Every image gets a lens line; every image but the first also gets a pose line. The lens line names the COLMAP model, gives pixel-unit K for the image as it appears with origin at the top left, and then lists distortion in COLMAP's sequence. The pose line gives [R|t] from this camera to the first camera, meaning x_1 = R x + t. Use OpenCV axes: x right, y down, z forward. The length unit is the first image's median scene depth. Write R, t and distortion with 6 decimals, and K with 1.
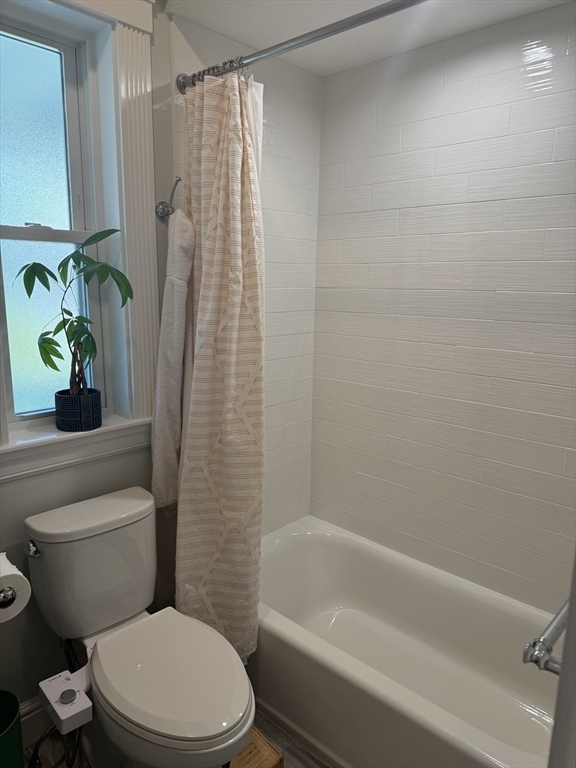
lens RADIAL K [[538.6, 0, 288.0], [0, 538.6, 384.0], [0, 0, 1]] dist [0.092939, -0.099973]
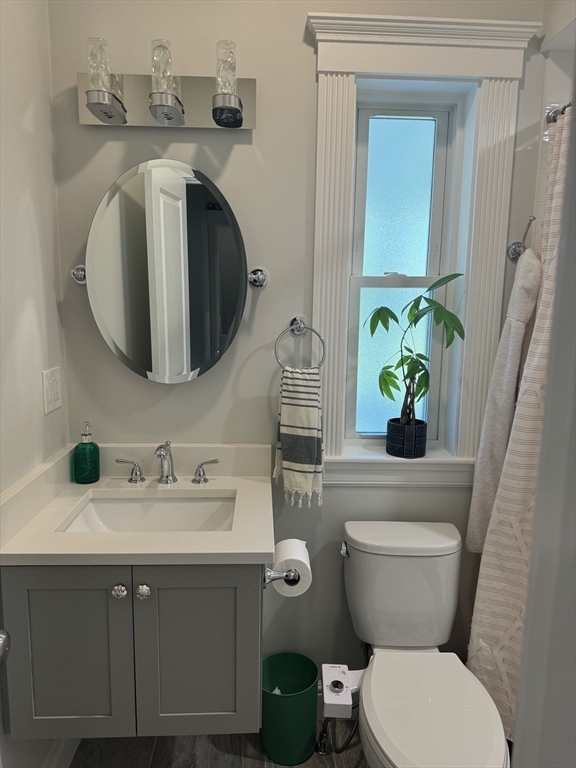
lens RADIAL K [[538.6, 0, 288.0], [0, 538.6, 384.0], [0, 0, 1]] dist [0.092939, -0.099973]
pose [[0.721852, 0.099839, -0.684808, 0.181293], [-0.135617, 0.990760, 0.001490, -0.030104], [0.678629, 0.091796, 0.728722, 0.034766]]
